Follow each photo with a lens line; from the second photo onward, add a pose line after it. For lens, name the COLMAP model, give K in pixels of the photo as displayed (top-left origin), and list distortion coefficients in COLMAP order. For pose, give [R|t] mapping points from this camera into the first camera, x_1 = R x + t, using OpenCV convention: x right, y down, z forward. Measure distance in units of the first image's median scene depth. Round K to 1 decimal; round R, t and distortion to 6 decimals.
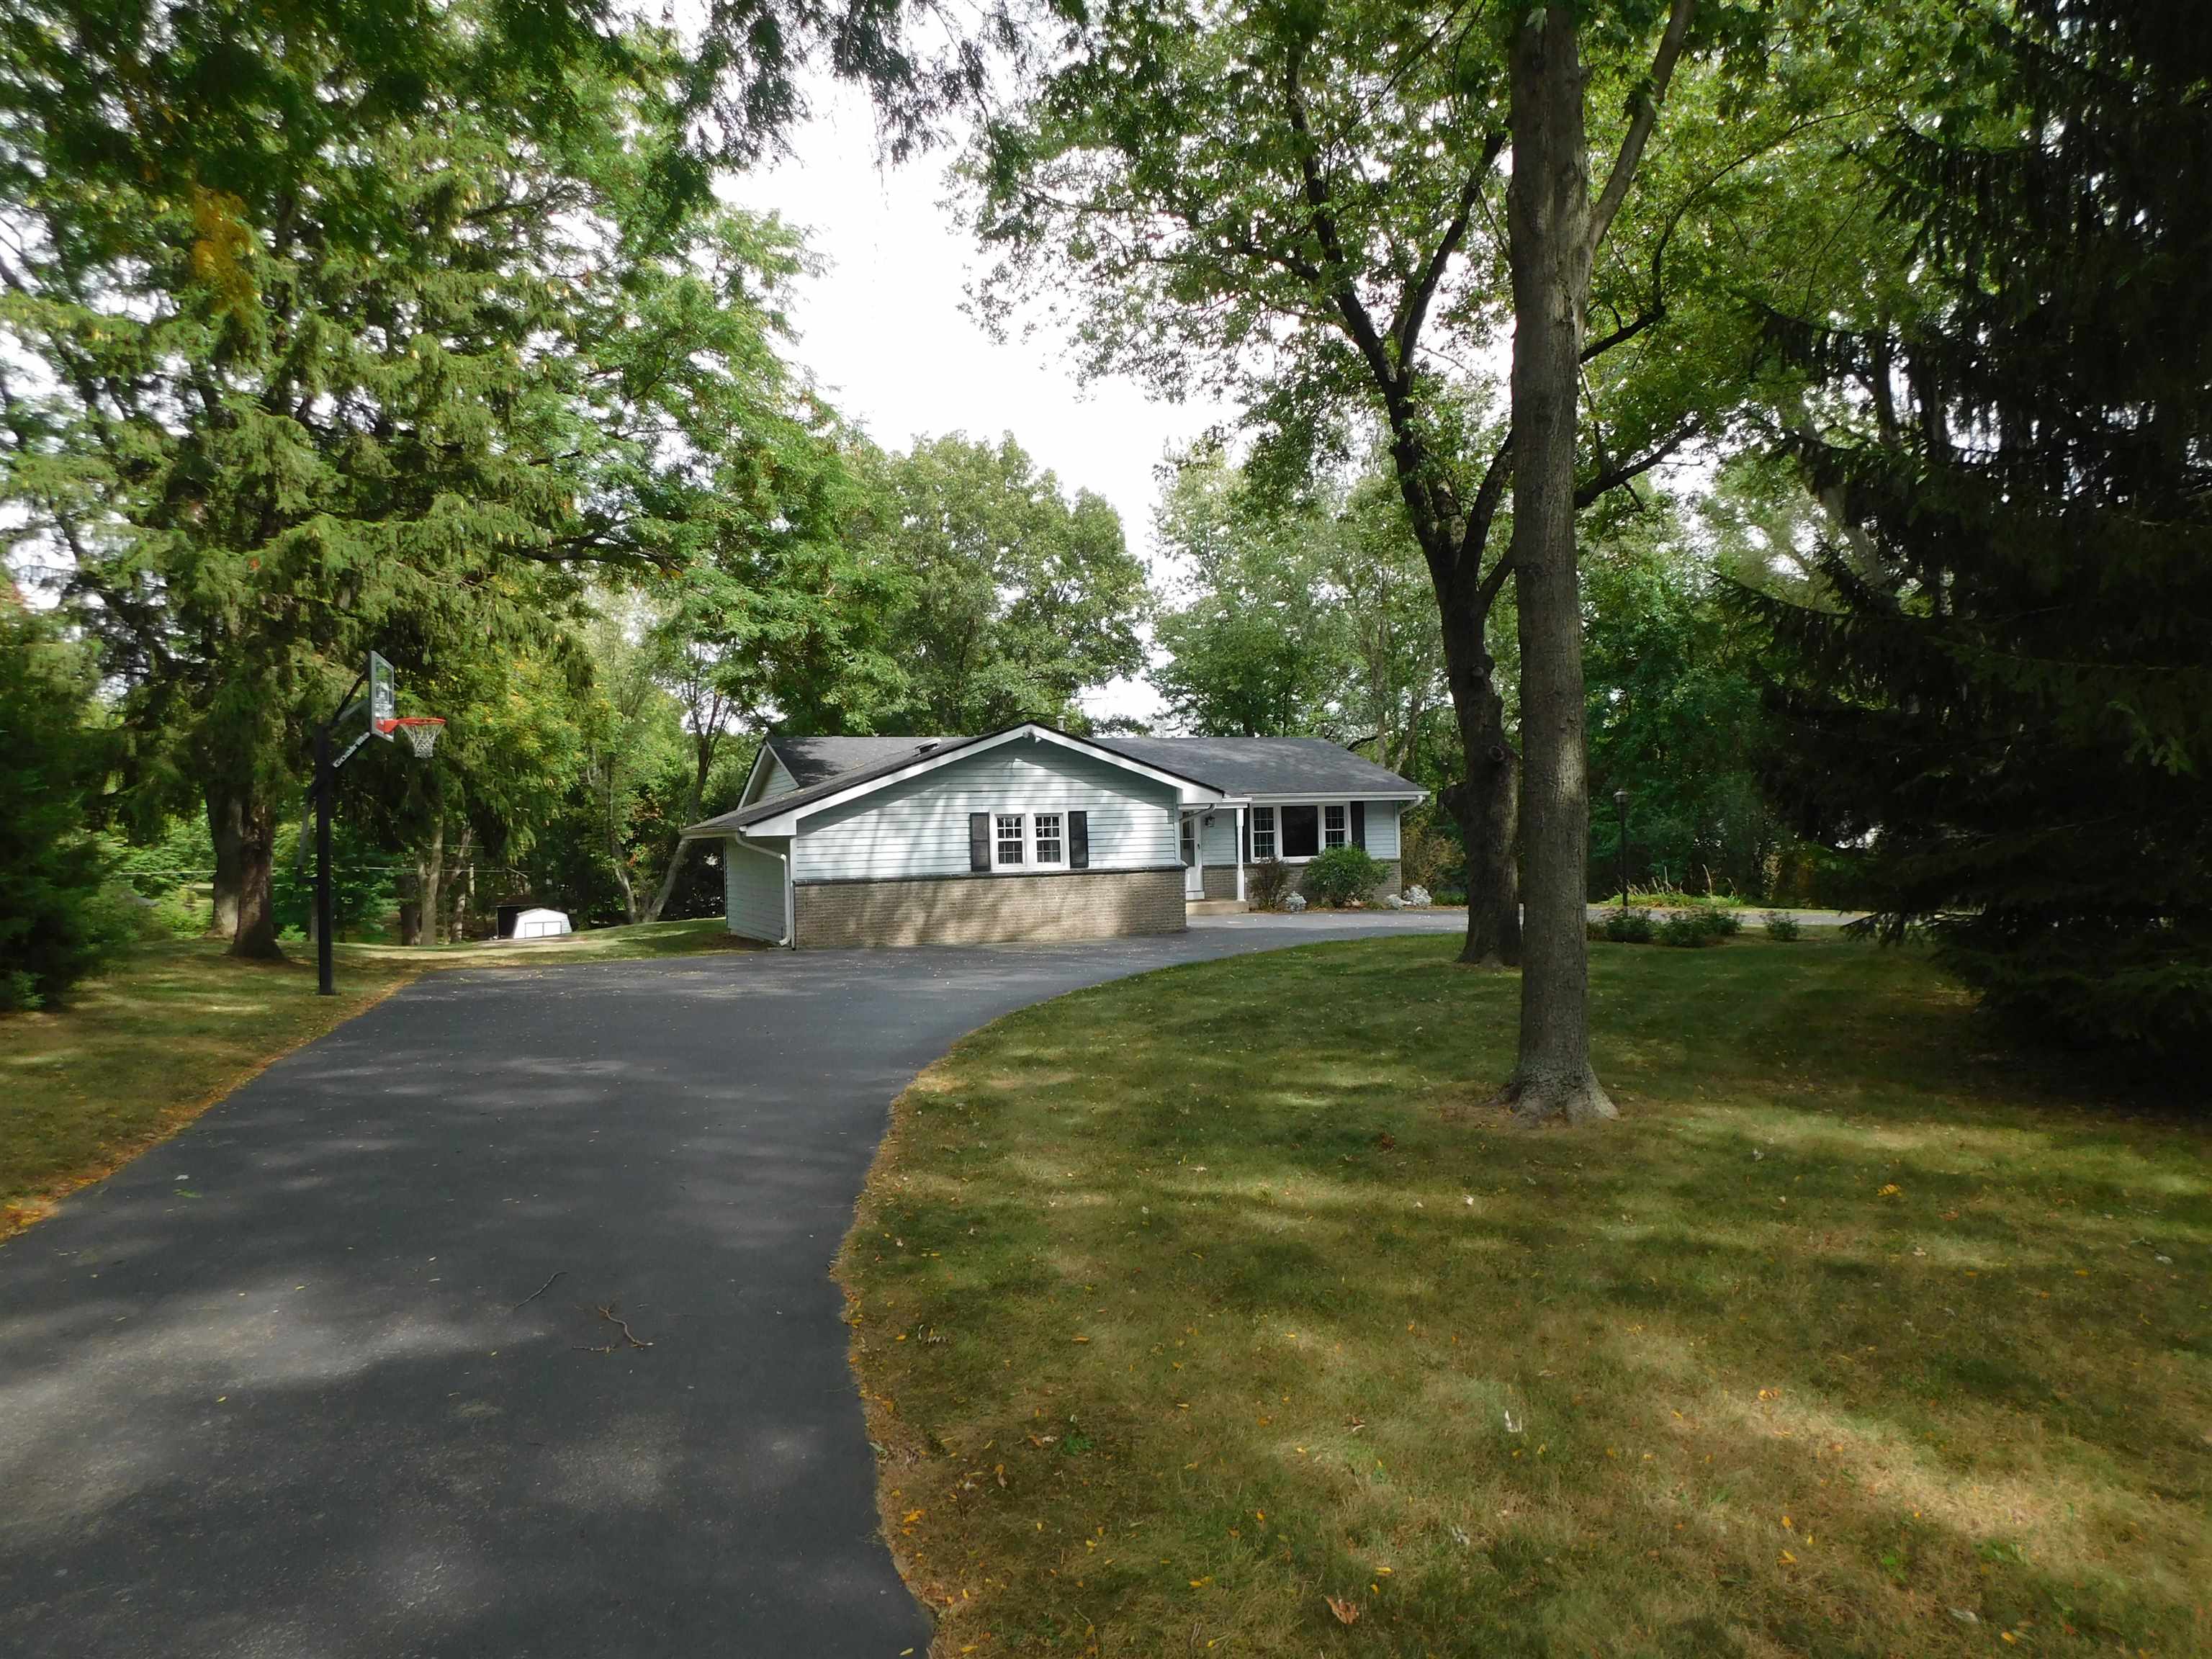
lens RADIAL K [[1452.6, 0, 1106.0], [0, 1452.6, 829.5], [0, 0, 1]] dist [-0.002096, -0.000116]
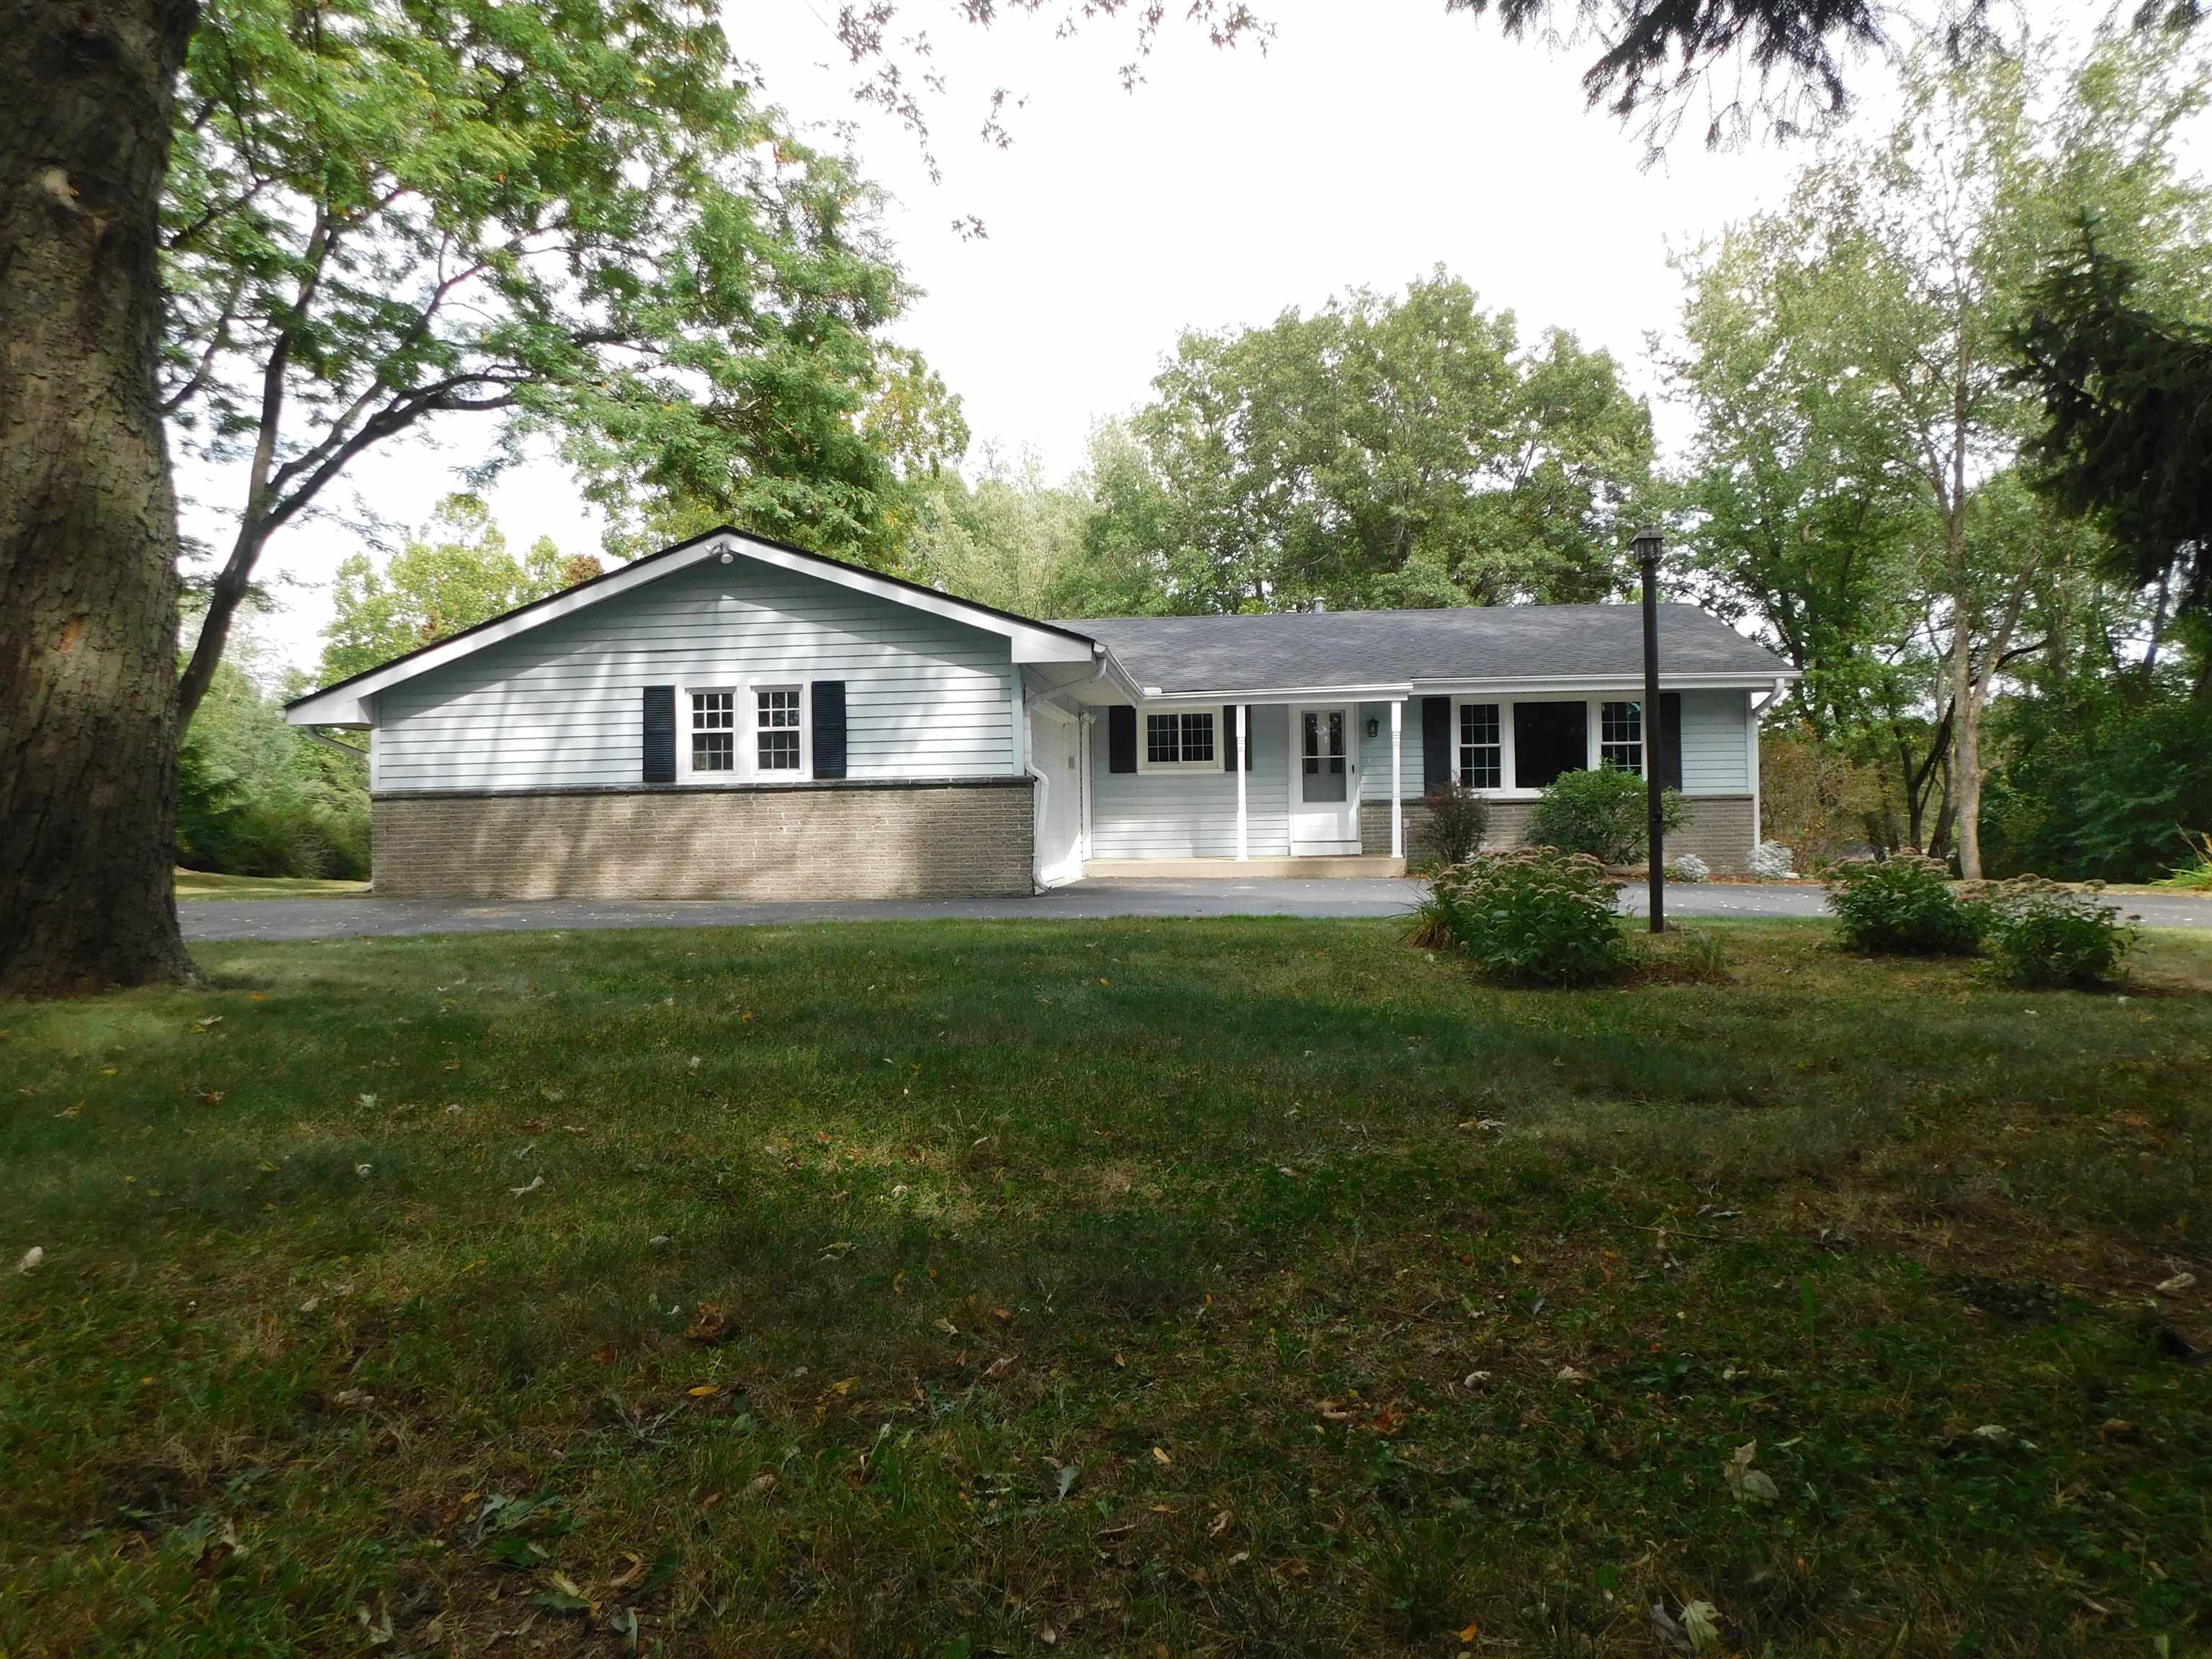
lens RADIAL K [[1452.6, 0, 1106.0], [0, 1452.6, 829.5], [0, 0, 1]] dist [-0.002096, -0.000116]
pose [[0.874459, 0.010096, -0.484994, 0.364939], [-0.003237, 0.999883, 0.014978, 0.038202], [0.485089, -0.011528, 0.874389, 0.547905]]
